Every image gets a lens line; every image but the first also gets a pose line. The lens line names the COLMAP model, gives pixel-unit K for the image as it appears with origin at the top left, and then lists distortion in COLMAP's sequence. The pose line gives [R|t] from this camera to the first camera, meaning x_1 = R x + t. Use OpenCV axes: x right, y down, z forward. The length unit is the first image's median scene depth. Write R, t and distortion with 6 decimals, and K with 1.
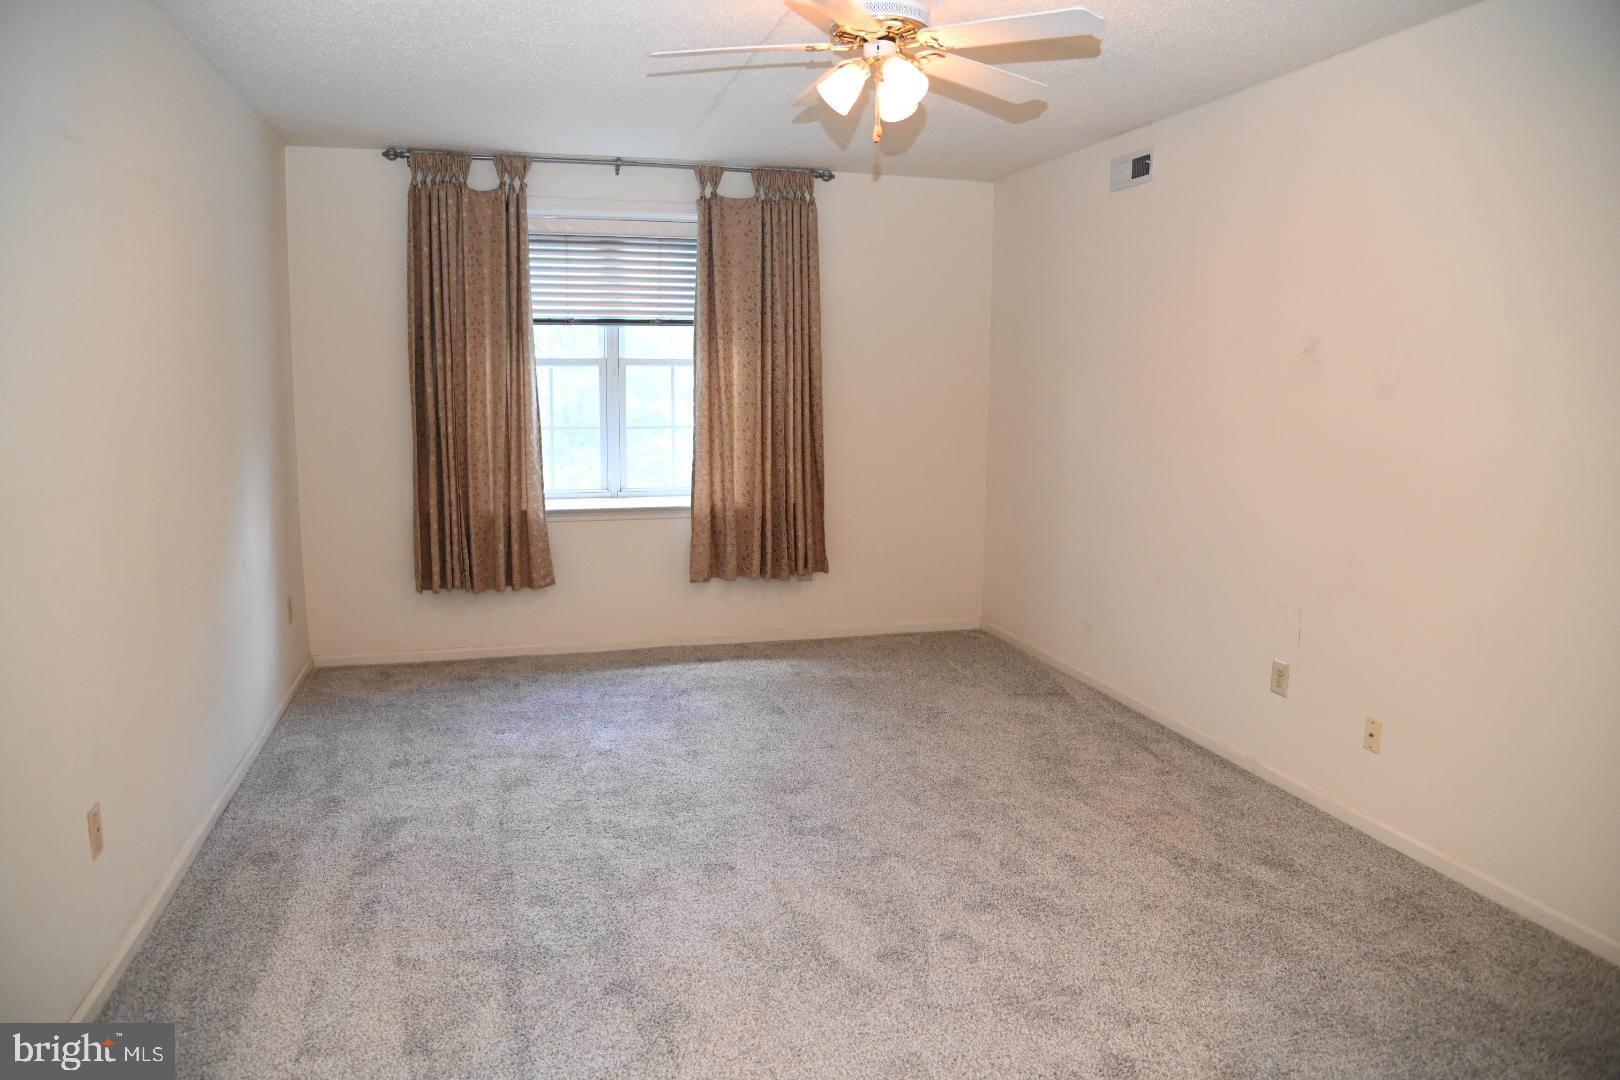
lens RADIAL K [[1129.0, 0, 817.6], [0, 1129.0, 537.6], [0, 0, 1]] dist [-0.107073, 0.085043]
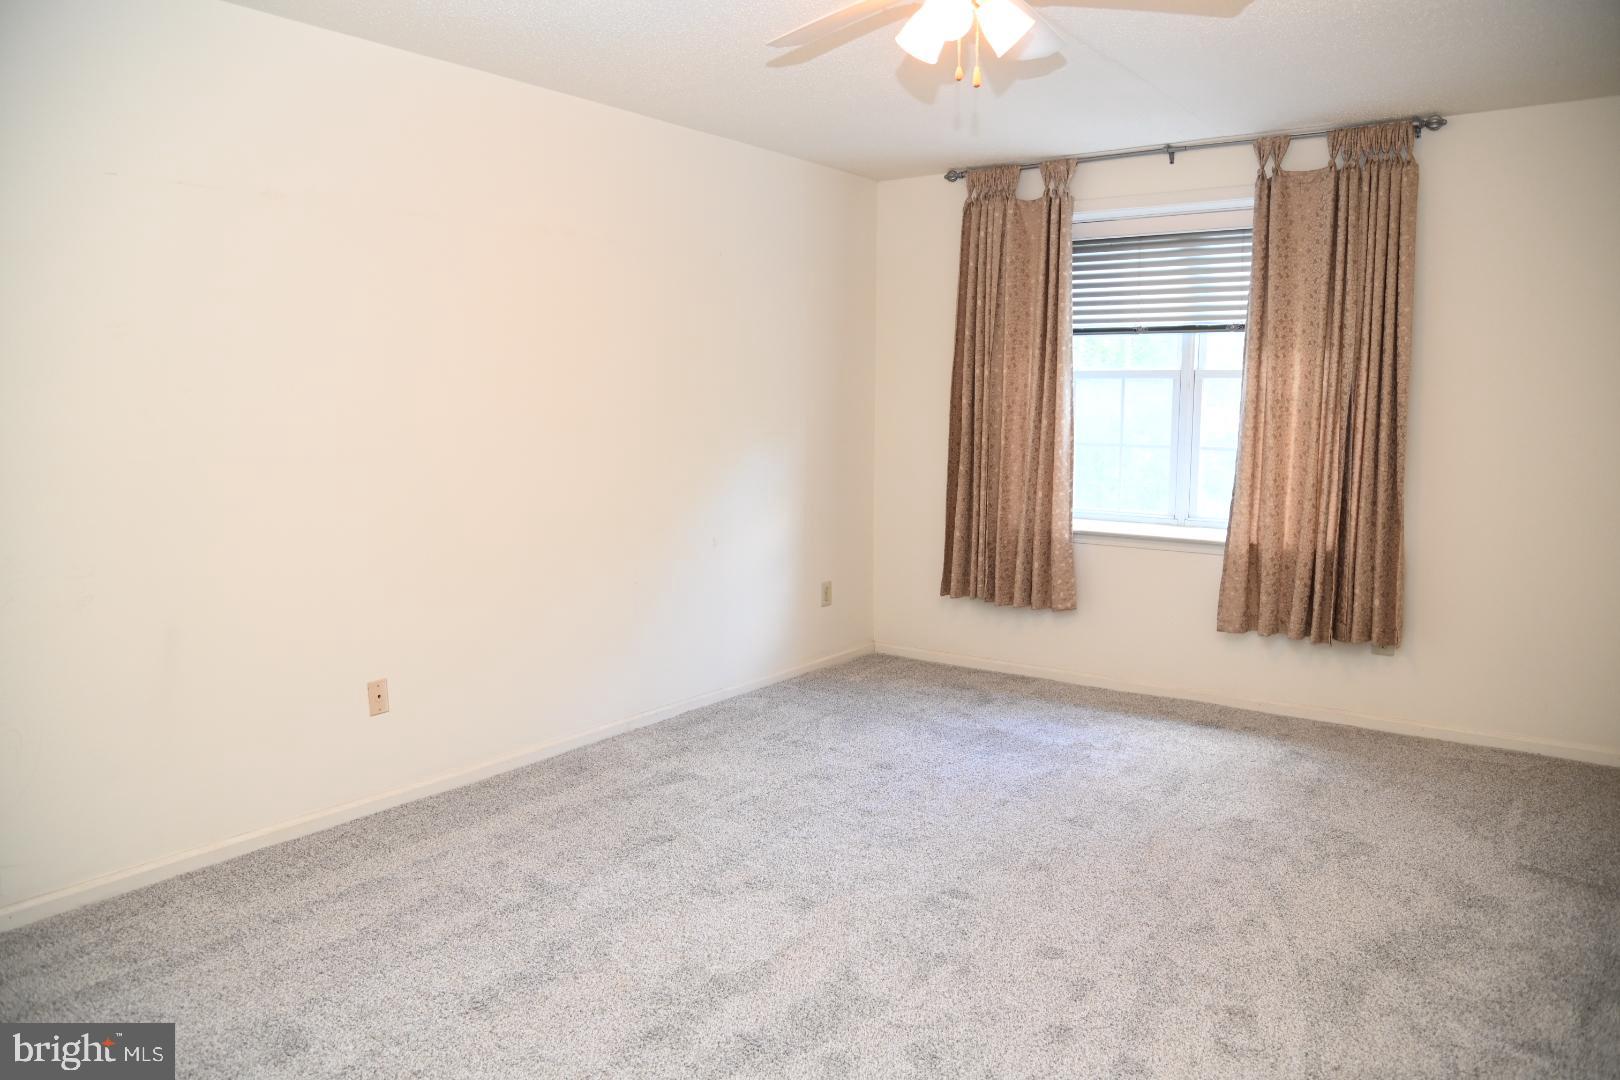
lens RADIAL K [[1129.0, 0, 817.6], [0, 1129.0, 537.6], [0, 0, 1]] dist [-0.107073, 0.085043]
pose [[0.615519, 0.091967, -0.782738, 0.366643], [-0.115232, 0.992997, 0.026056, -0.018014], [0.779652, 0.074159, 0.621806, 0.246092]]
